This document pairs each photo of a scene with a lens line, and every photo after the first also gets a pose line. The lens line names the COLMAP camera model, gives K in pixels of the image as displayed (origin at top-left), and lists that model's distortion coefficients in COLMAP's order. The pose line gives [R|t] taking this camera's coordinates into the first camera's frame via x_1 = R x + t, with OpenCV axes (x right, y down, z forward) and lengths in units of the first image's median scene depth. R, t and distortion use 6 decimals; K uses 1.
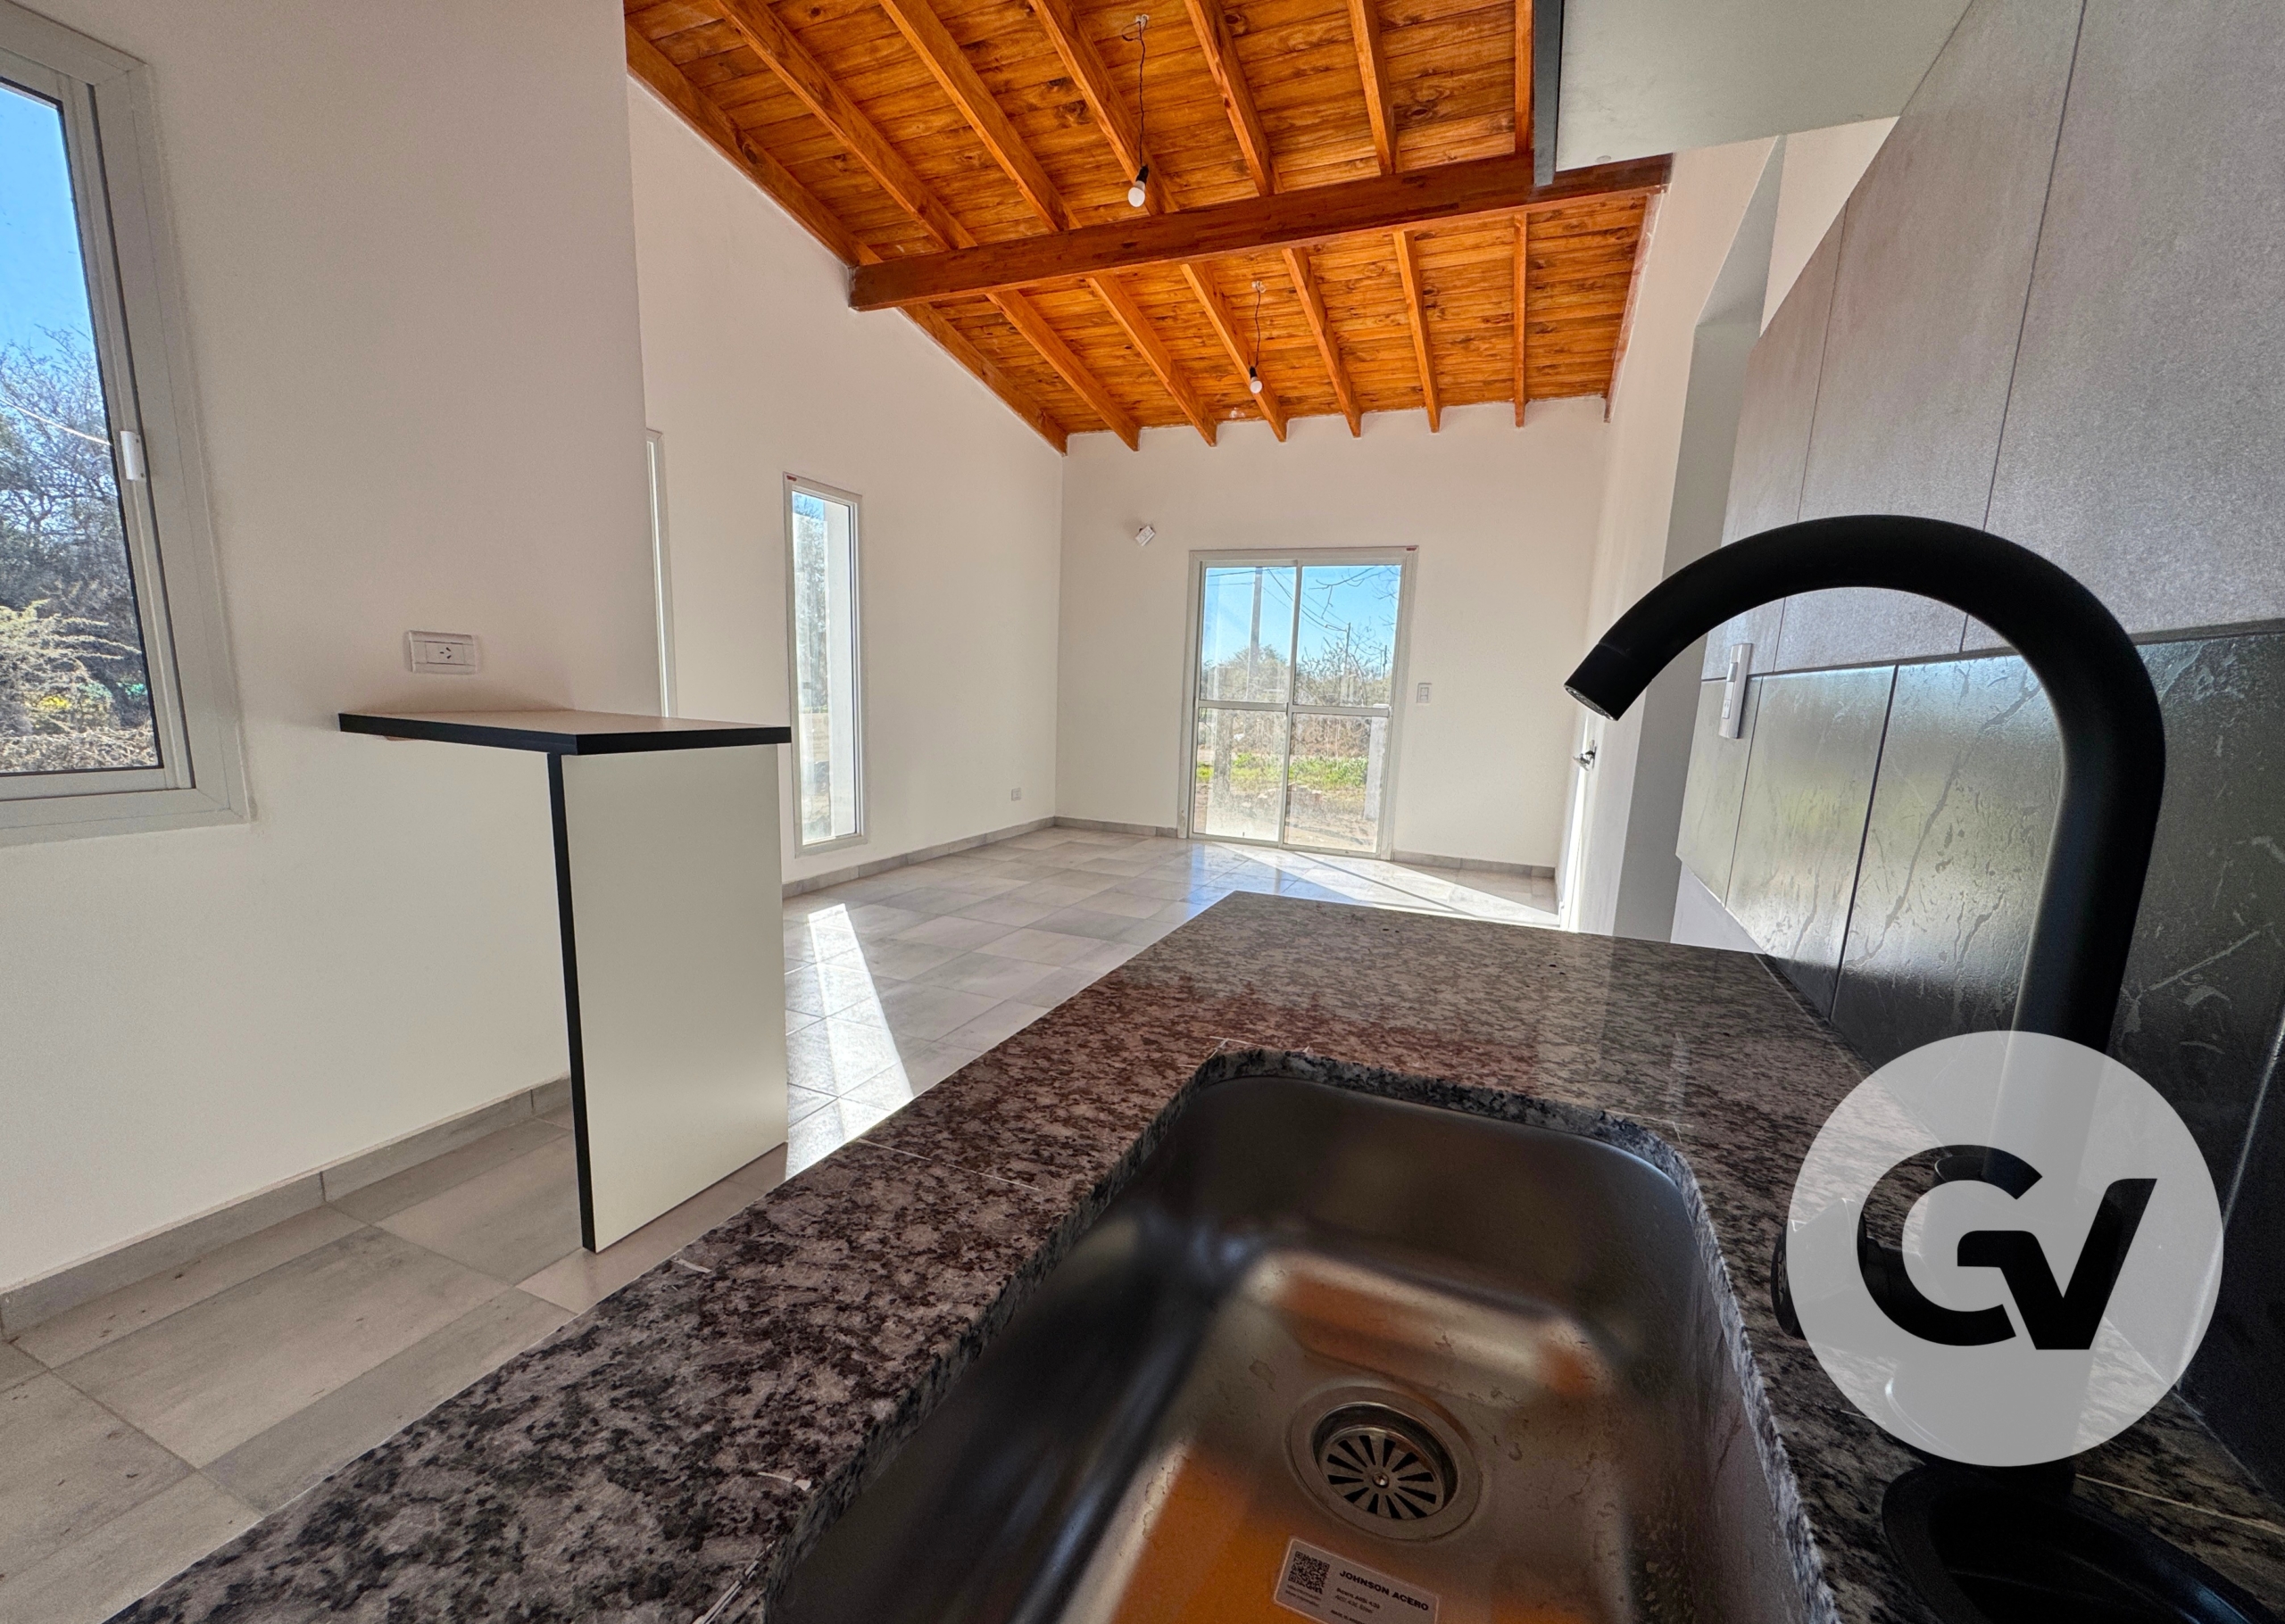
lens RADIAL K [[908.0, 0, 1138.7], [0, 908.0, 847.4], [0, 0, 1]] dist [-0.003504, 0.000944]
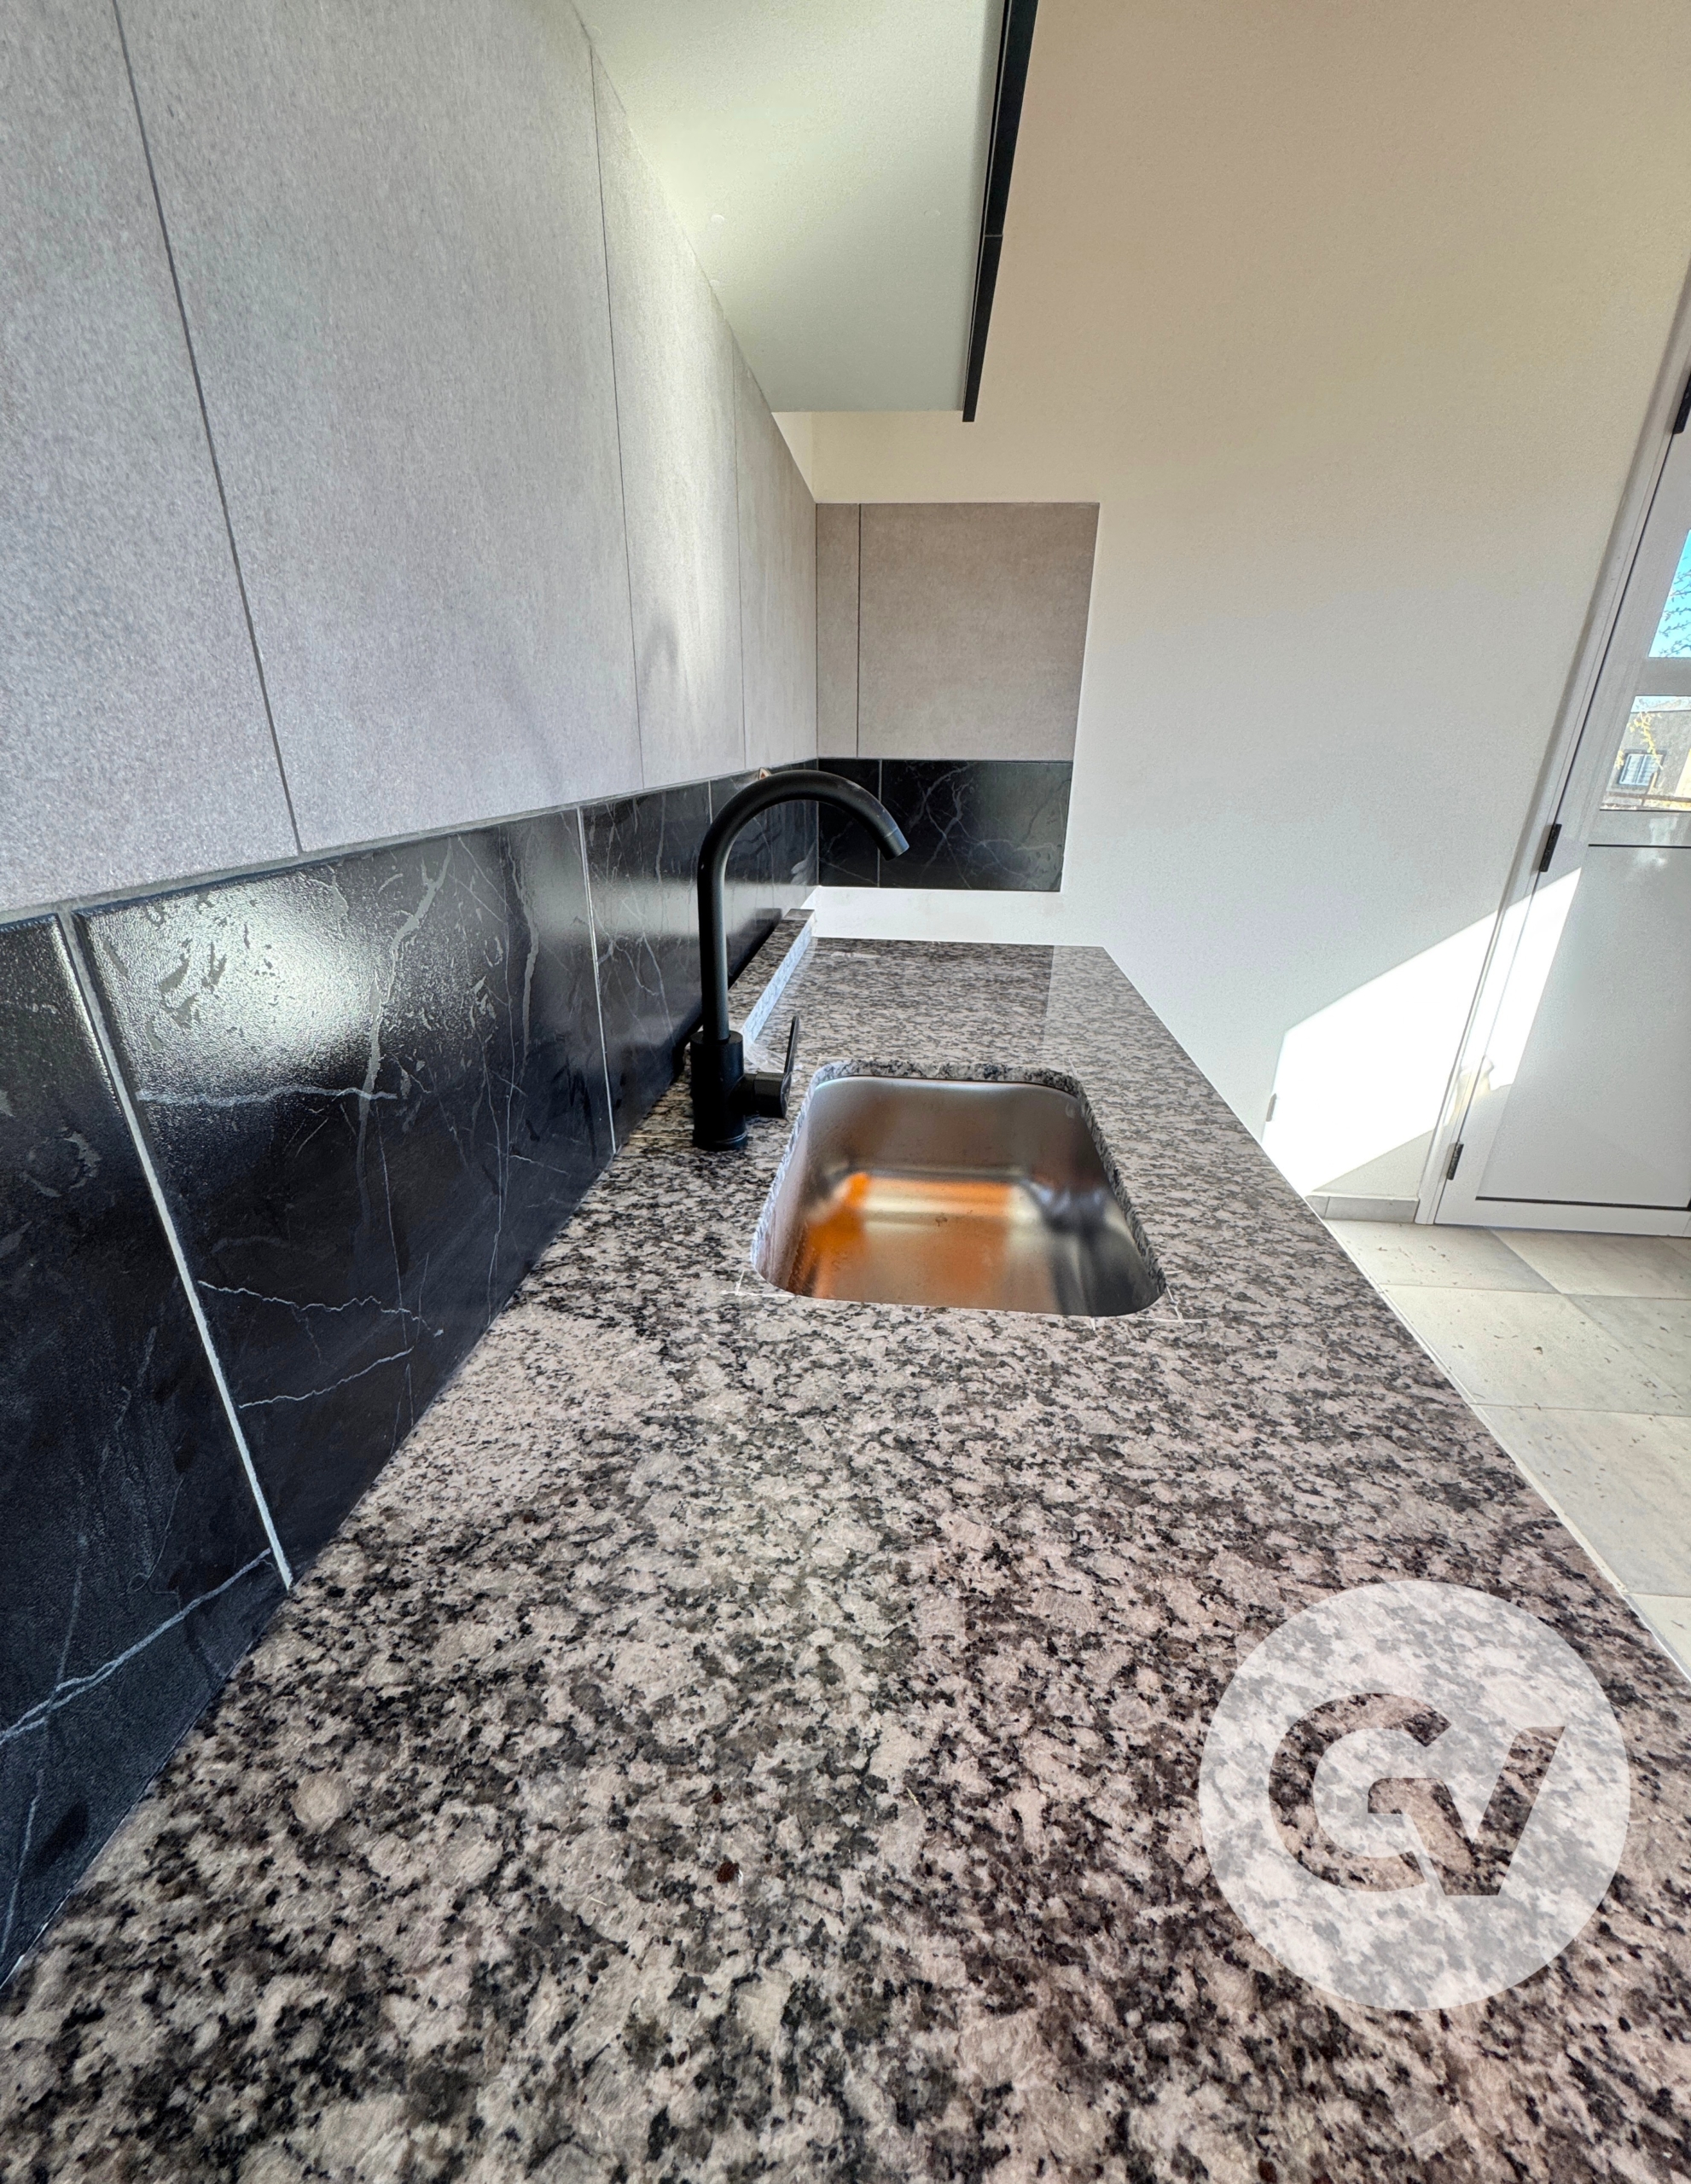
lens RADIAL K [[894.3, 0, 852.8], [0, 894.3, 1123.3], [0, 0, 1]] dist [-0.002193, -0.000008]
pose [[-0.946528, 0.080299, -0.312470, 0.501477], [-0.105763, 0.837778, 0.535670, -0.288660], [0.304794, 0.540075, -0.784487, 1.141431]]
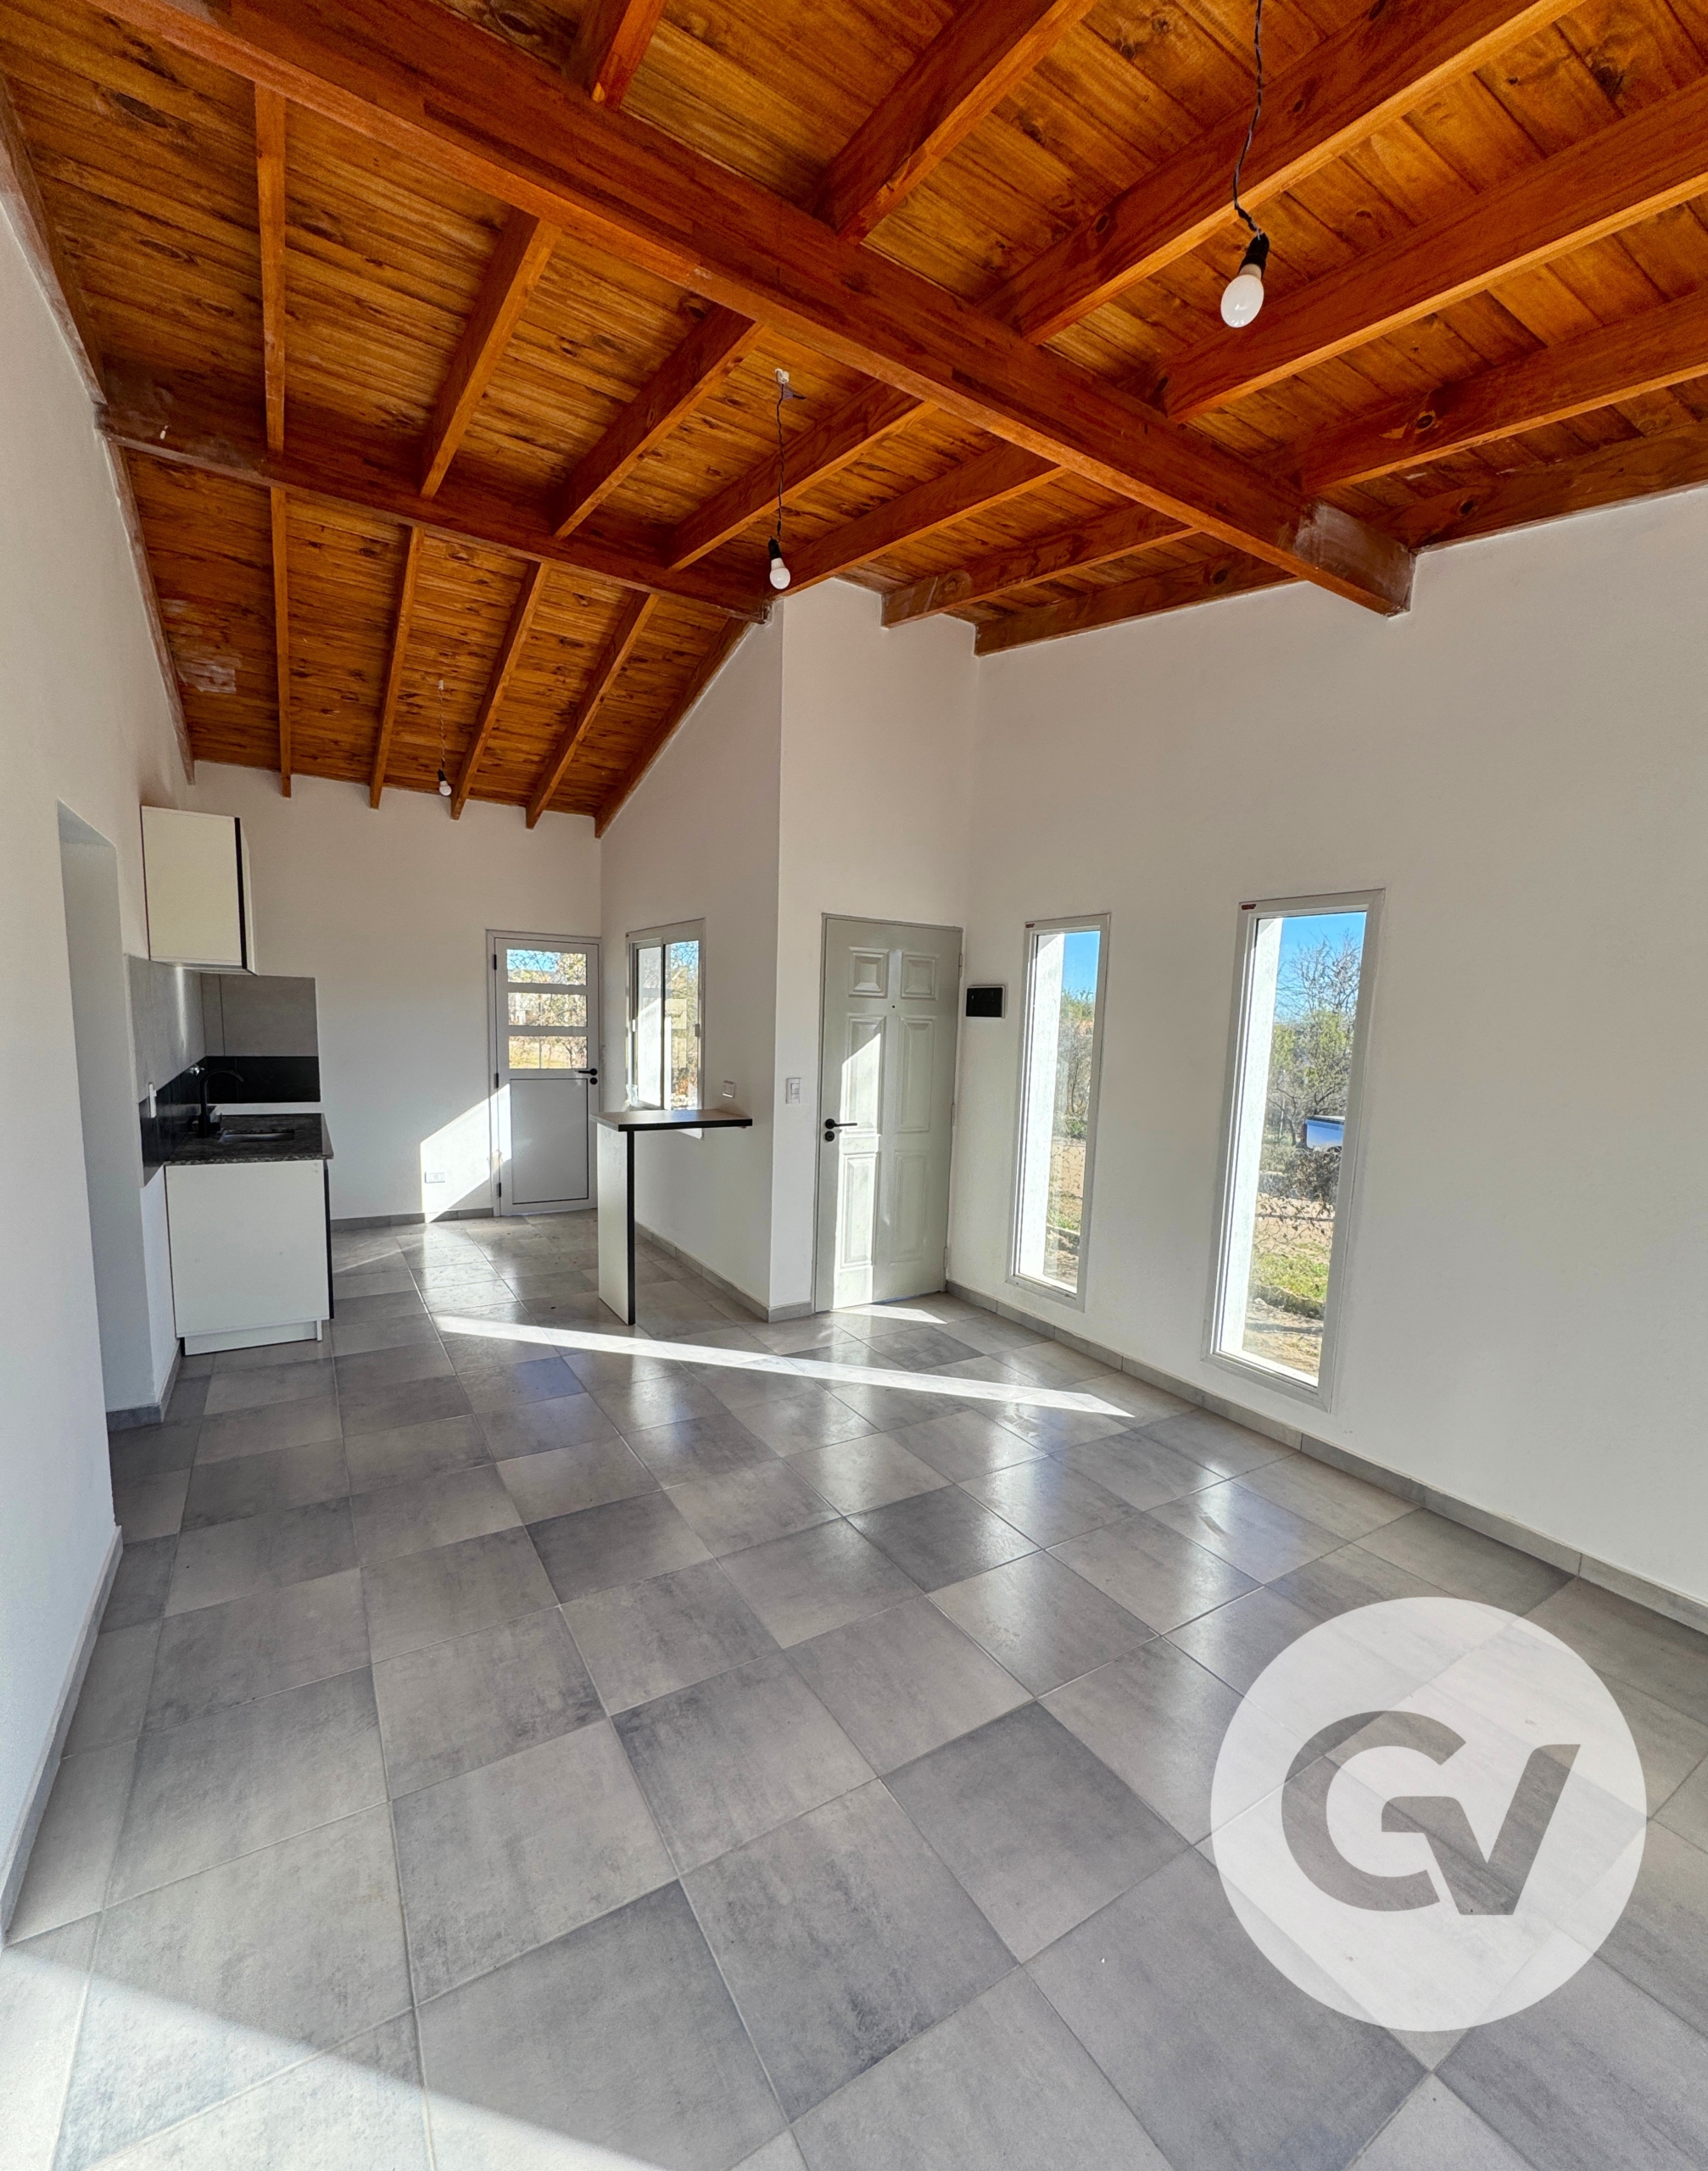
lens RADIAL K [[902.5, 0, 859.7], [0, 902.5, 1133.2], [0, 0, 1]] dist [0.001525, 0.000191]
pose [[-0.571439, 0.049023, -0.819179, 2.318504], [-0.201875, 0.959142, 0.198222, -1.451897], [0.795427, 0.278644, -0.538195, 5.809660]]
